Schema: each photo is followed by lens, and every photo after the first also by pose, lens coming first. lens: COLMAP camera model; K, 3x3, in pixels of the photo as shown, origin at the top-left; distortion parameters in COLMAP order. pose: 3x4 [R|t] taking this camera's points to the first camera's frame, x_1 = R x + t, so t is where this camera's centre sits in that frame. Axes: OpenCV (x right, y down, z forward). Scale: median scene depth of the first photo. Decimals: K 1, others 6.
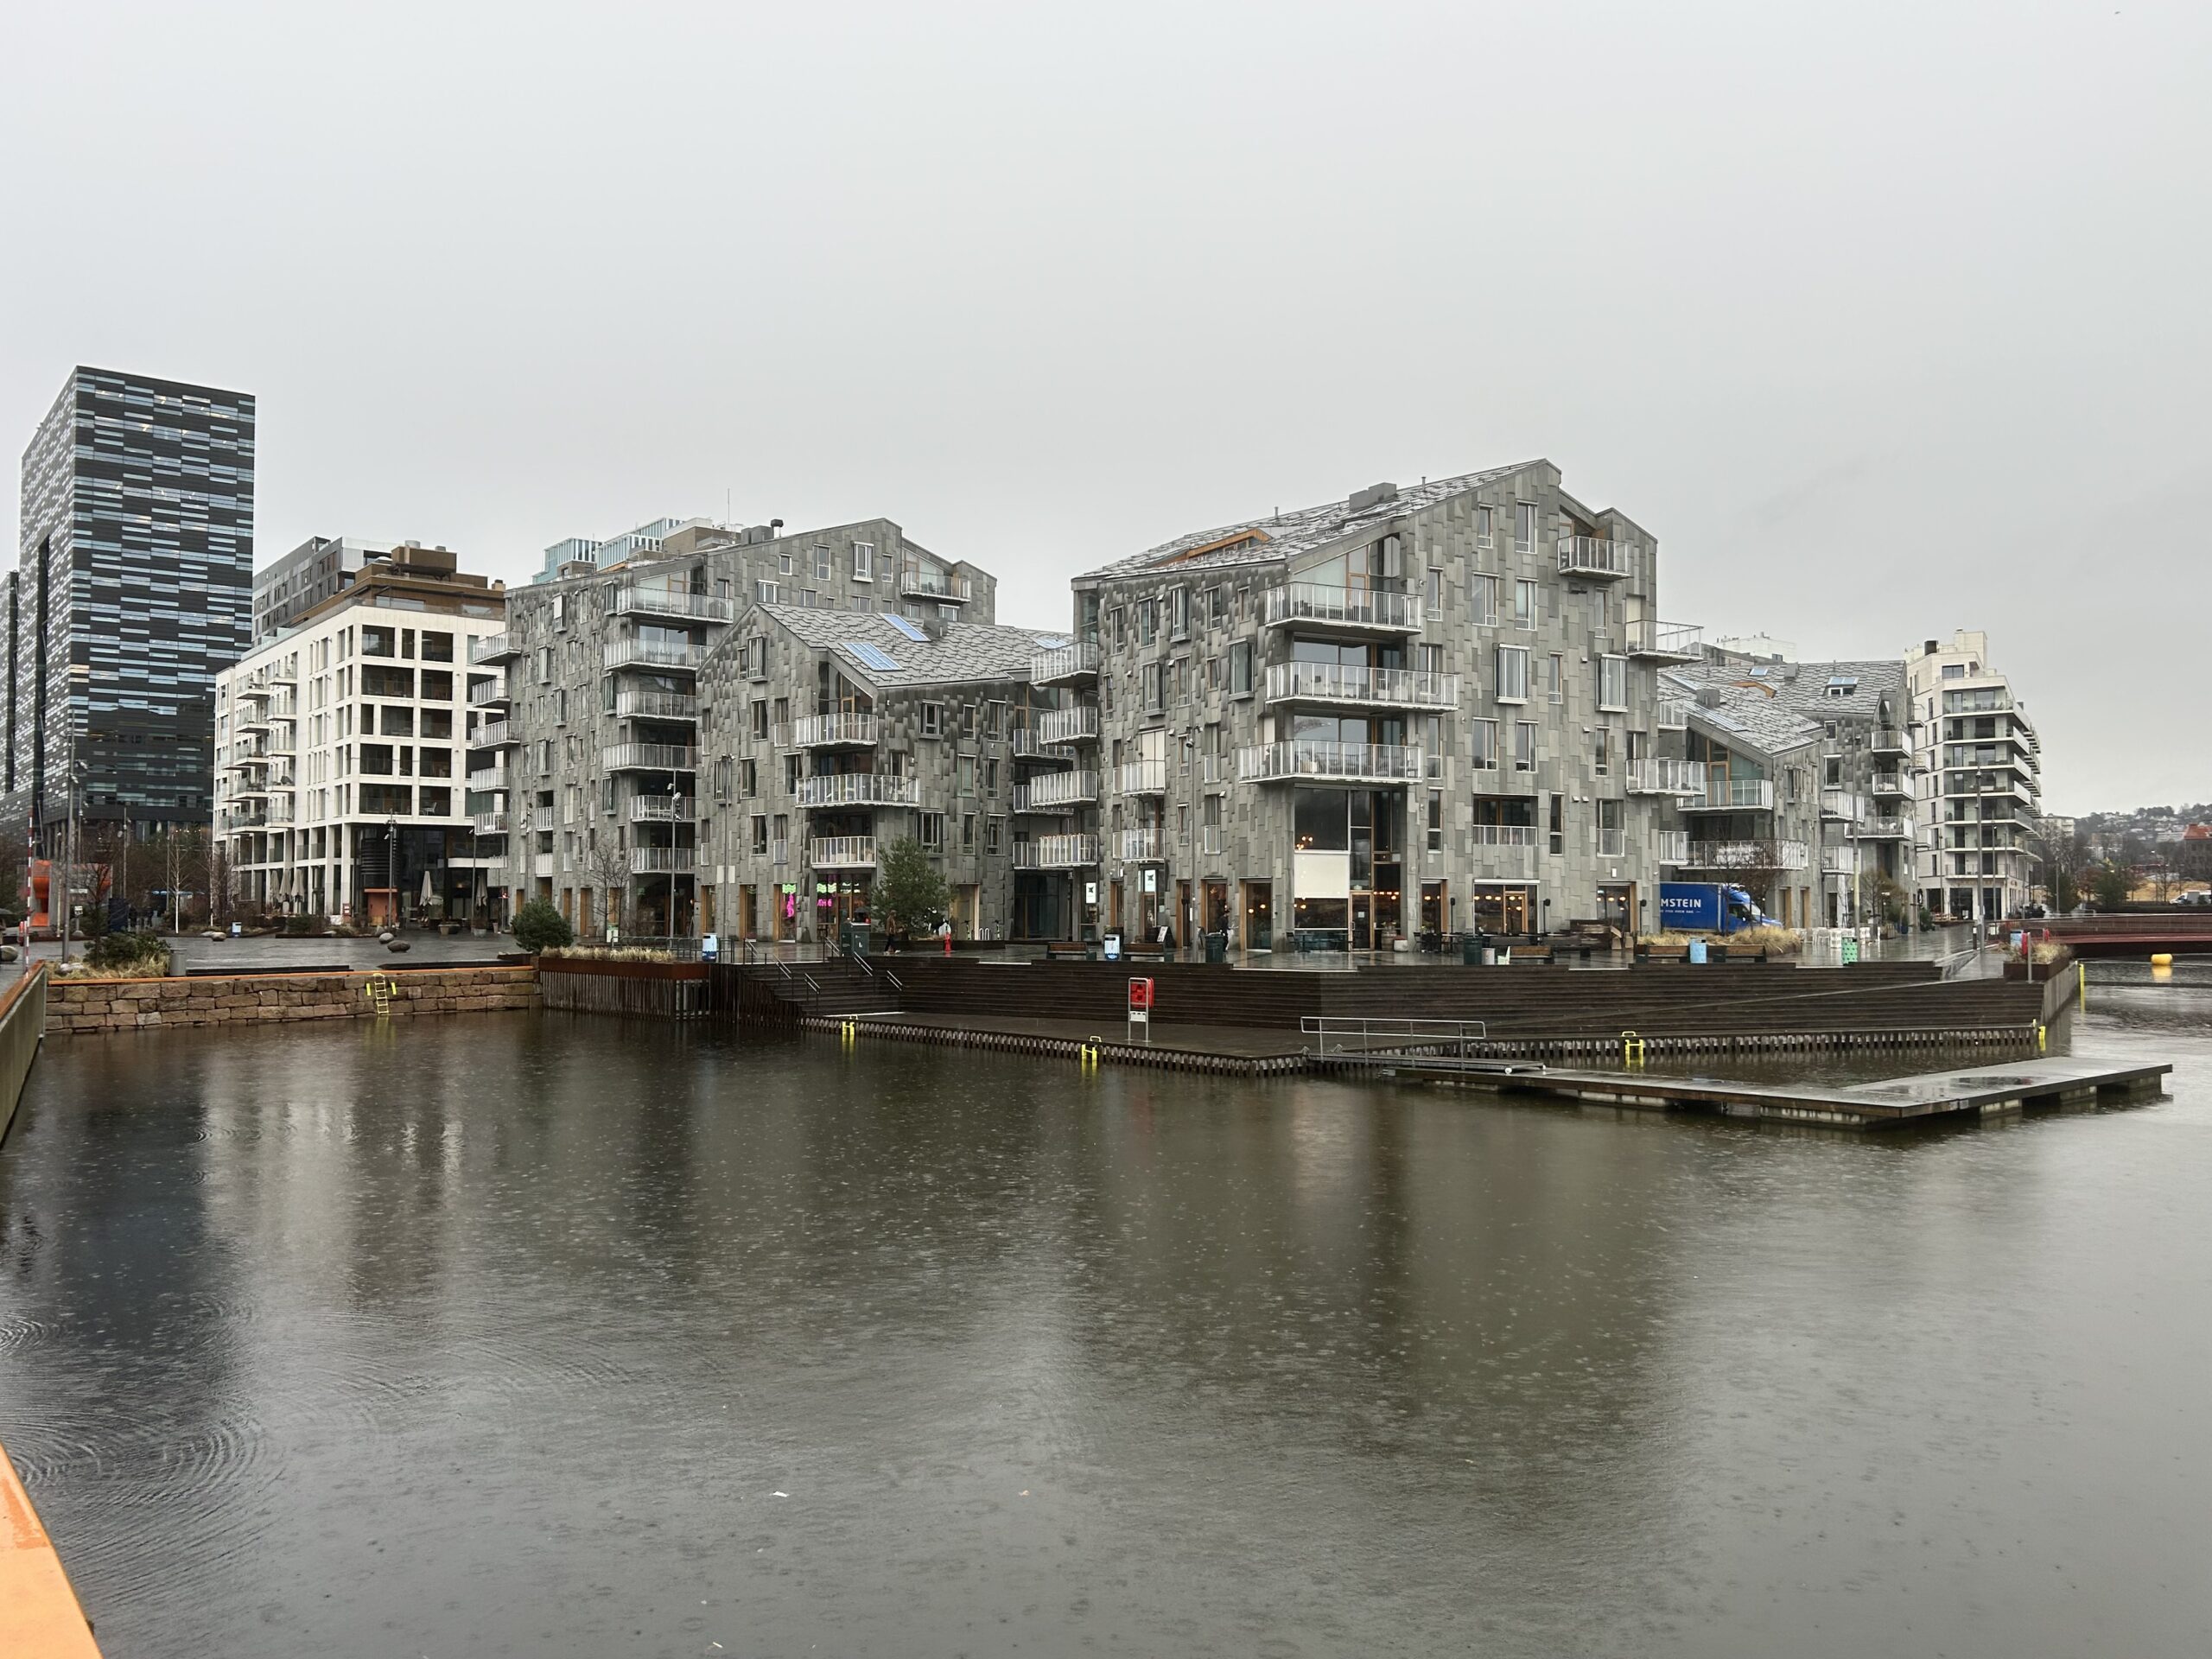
lens RADIAL K [[1731.2, 0, 1106.0], [0, 1731.2, 829.5], [0, 0, 1]] dist [0.090890, -0.001345]
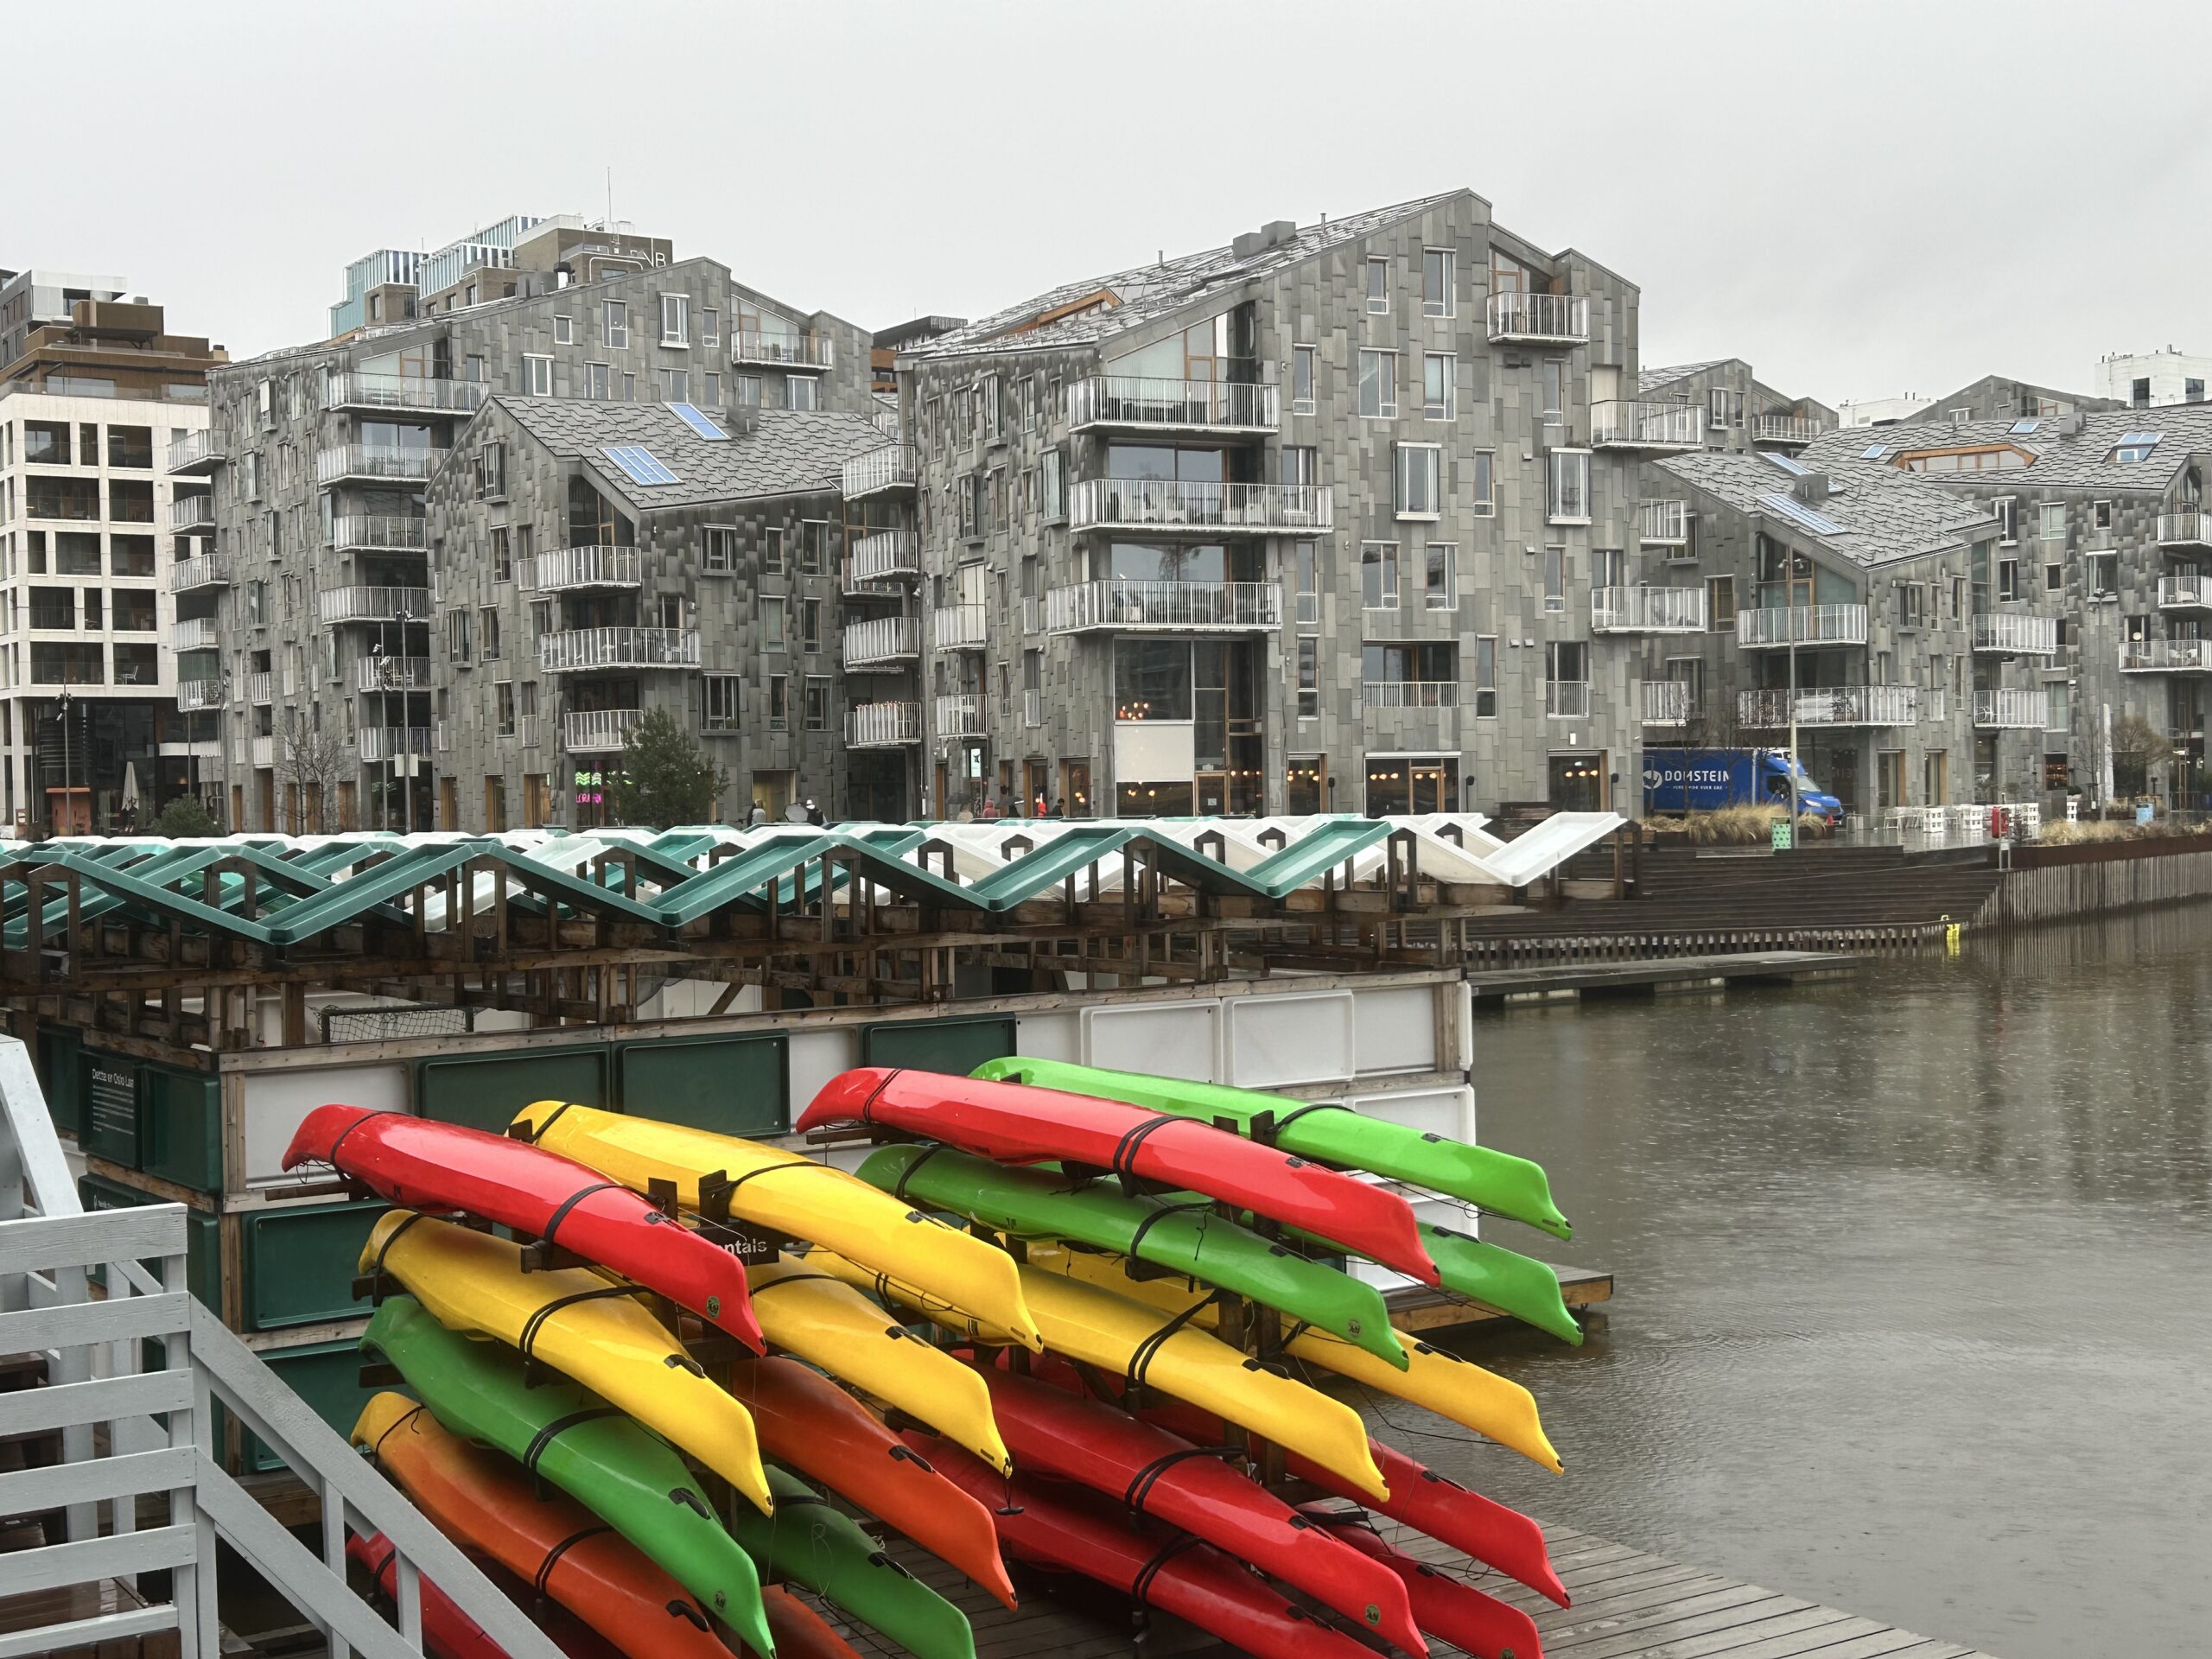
lens RADIAL K [[2804.5, 0, 1106.0], [0, 2804.5, 829.5], [0, 0, 1]] dist [0.089533, -0.036317]
pose [[0.996869, -0.018625, -0.076841, 0.157240], [0.023057, 0.998097, 0.057195, -0.009001], [0.075629, -0.058788, 0.995402, -0.198131]]
